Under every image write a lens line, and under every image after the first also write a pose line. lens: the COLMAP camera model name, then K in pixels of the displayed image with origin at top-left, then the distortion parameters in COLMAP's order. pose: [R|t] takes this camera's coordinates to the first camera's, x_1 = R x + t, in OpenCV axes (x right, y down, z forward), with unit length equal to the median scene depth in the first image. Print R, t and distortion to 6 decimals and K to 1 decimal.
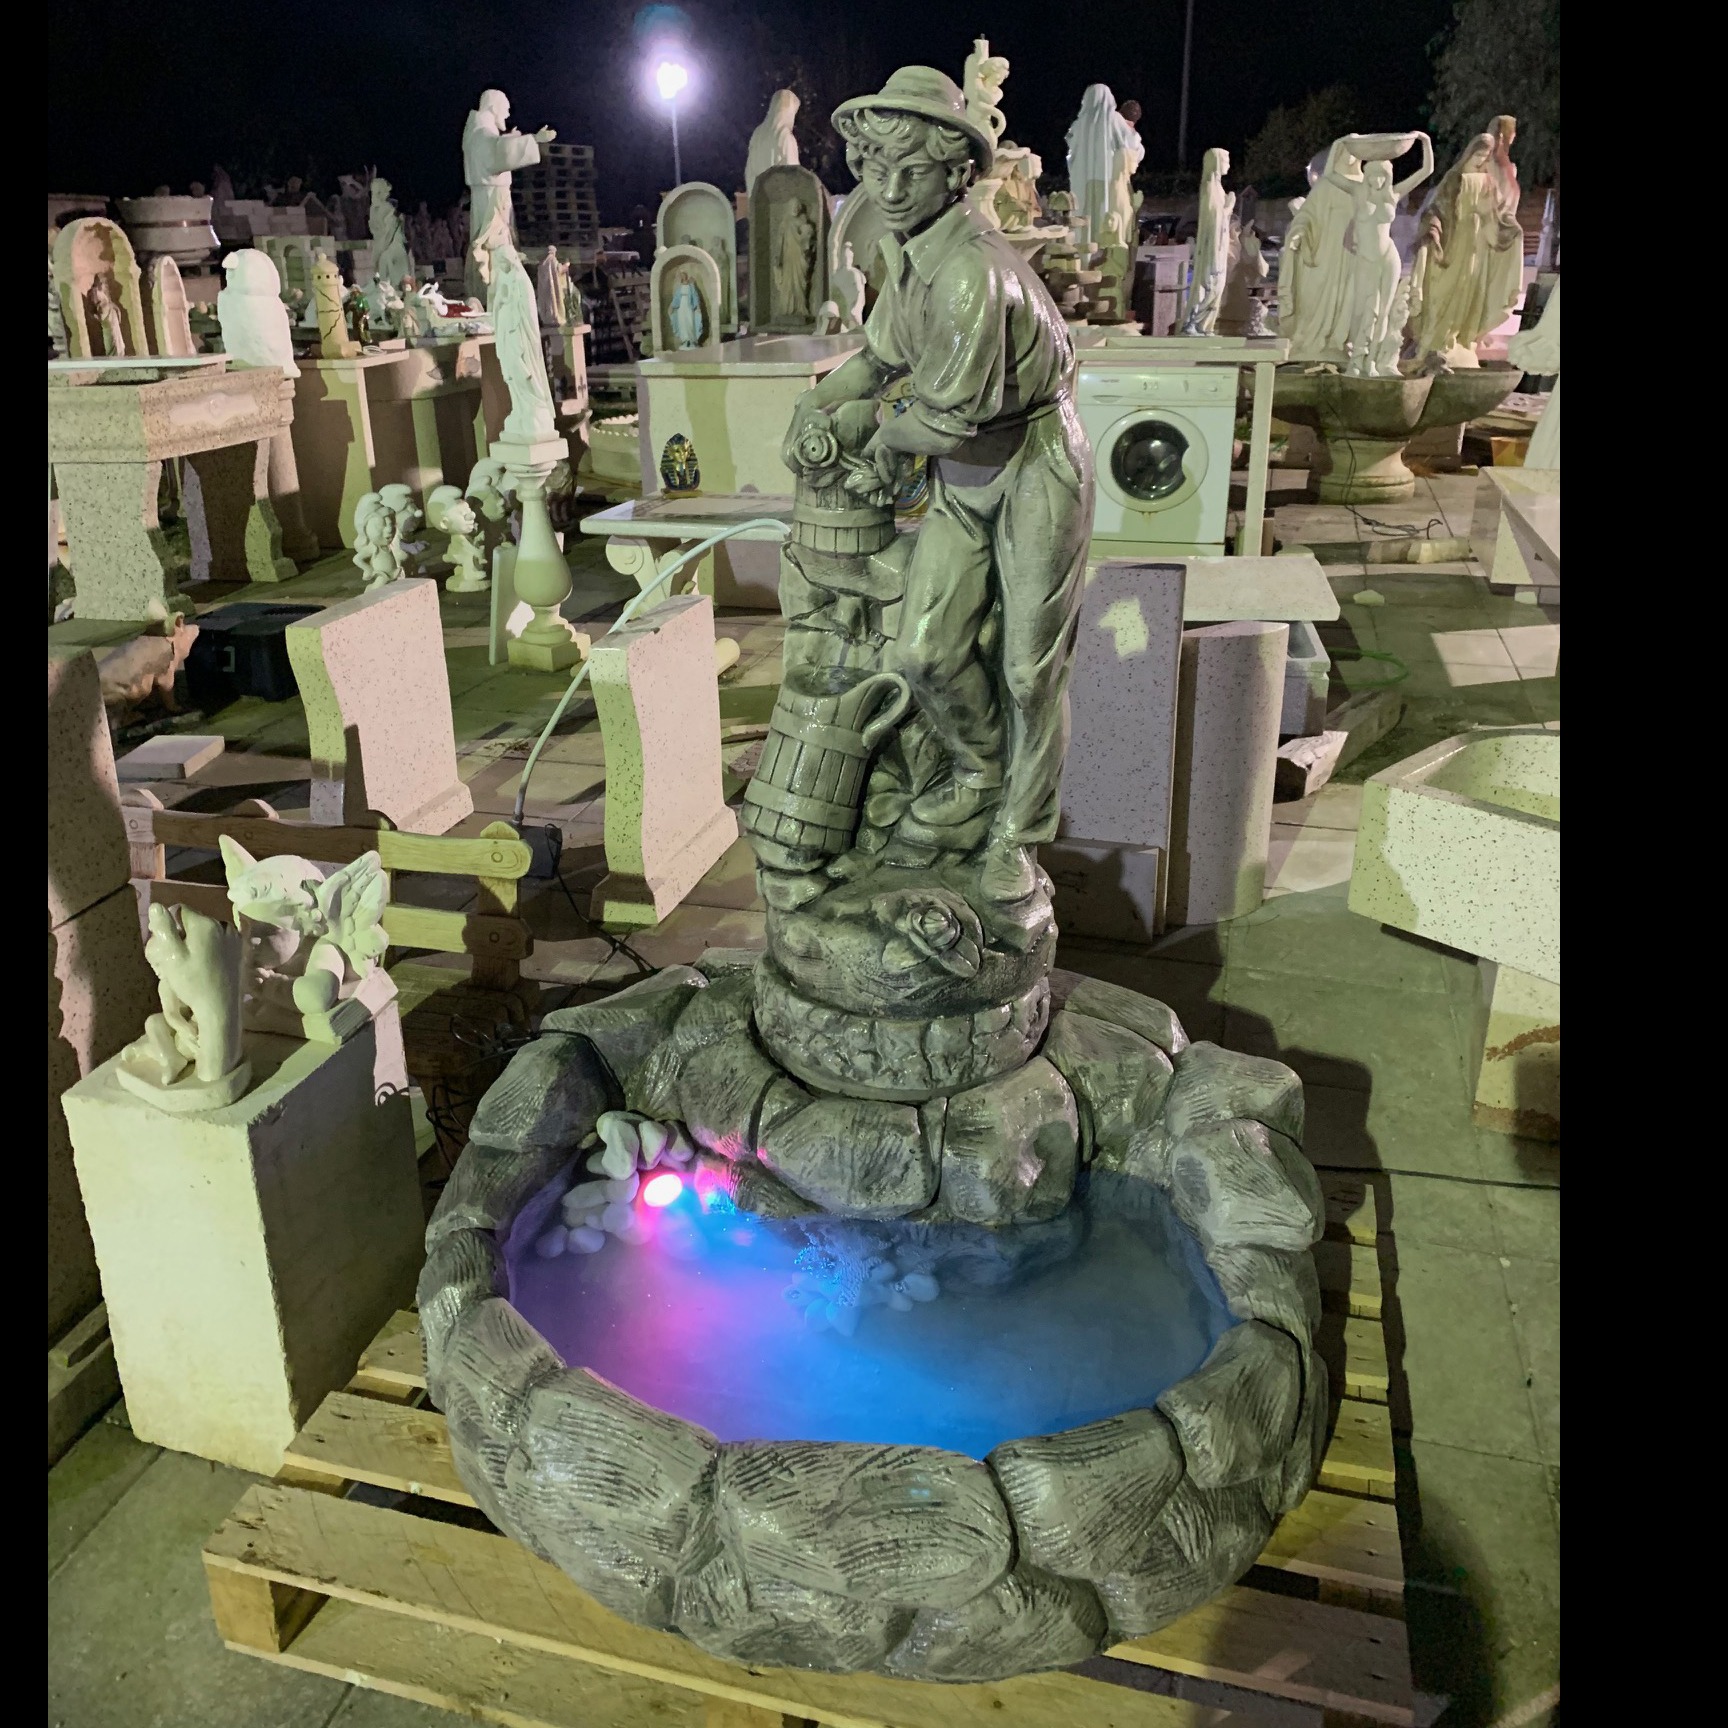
lens RADIAL K [[1491.5, 0, 861.4], [0, 1491.5, 687.4], [0, 0, 1]] dist [0.010893, -0.040066]
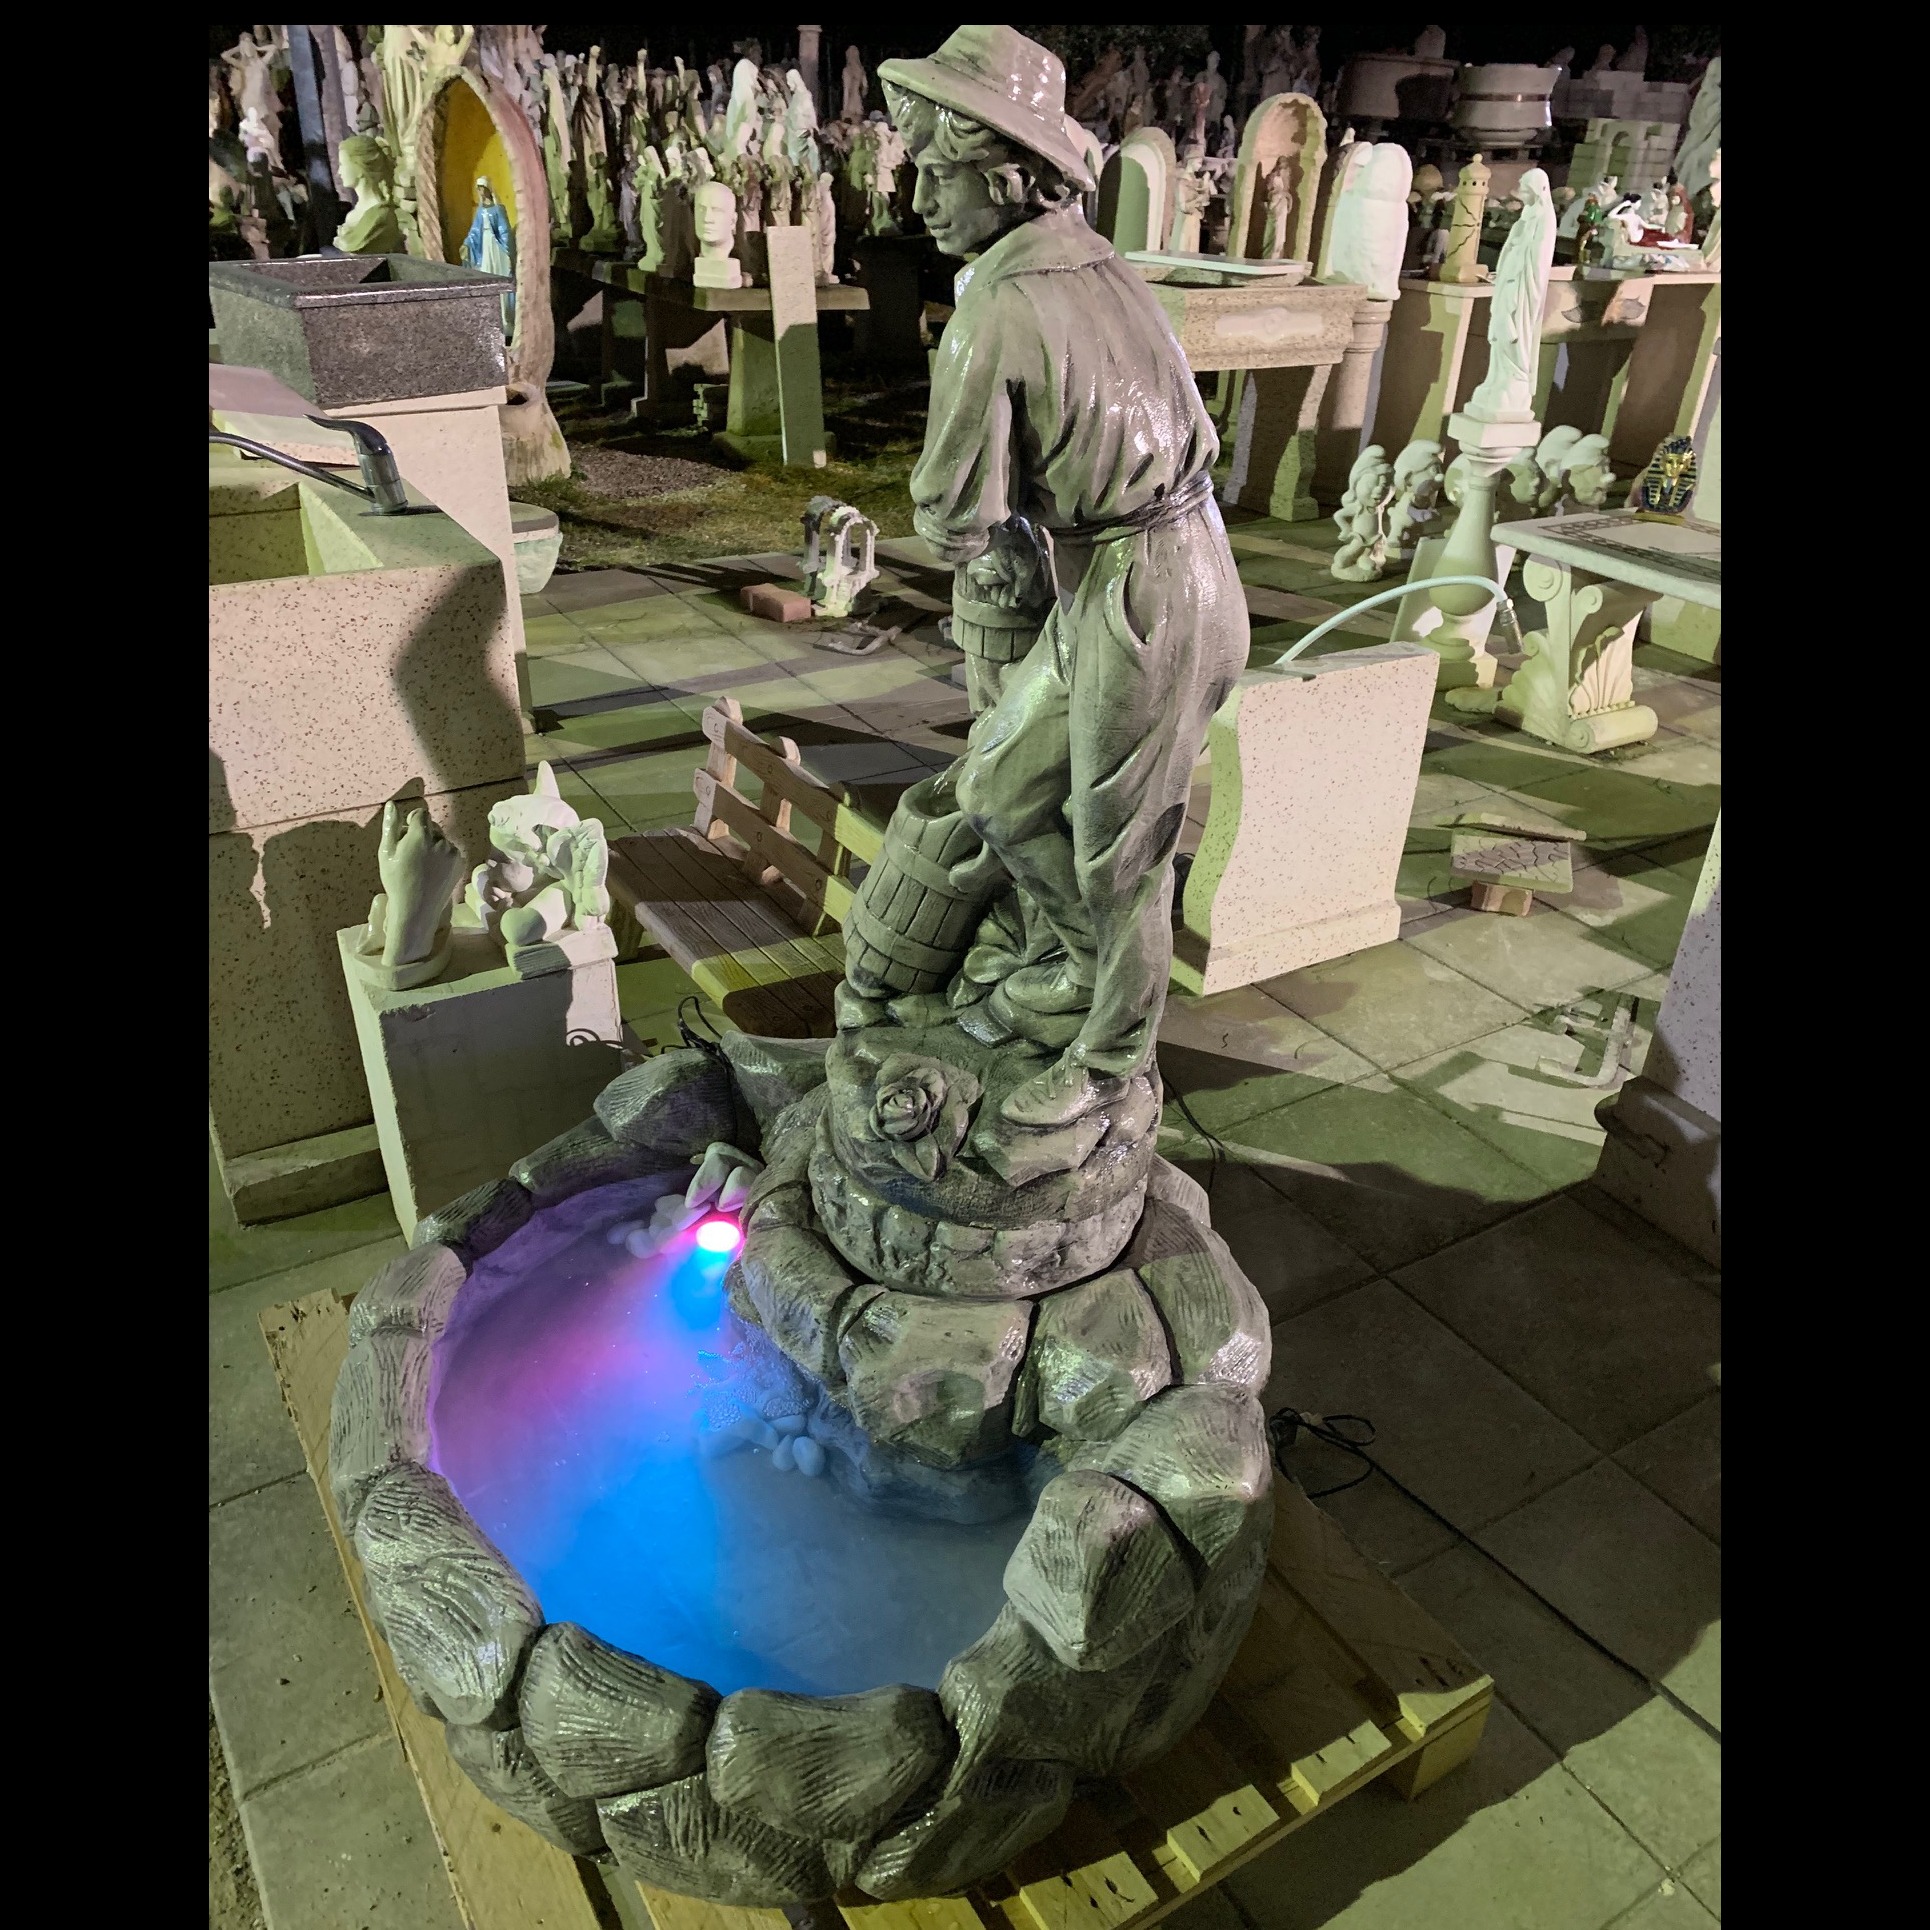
lens RADIAL K [[1564.9, 0, 965.0], [0, 1564.9, 965.0], [0, 0, 1]] dist [-0.009679, 0.006902]
pose [[0.740974, 0.367850, -0.561823, 0.174237], [-0.245843, 0.927138, 0.282802, -0.056942], [0.624916, -0.071429, 0.777418, 0.105601]]
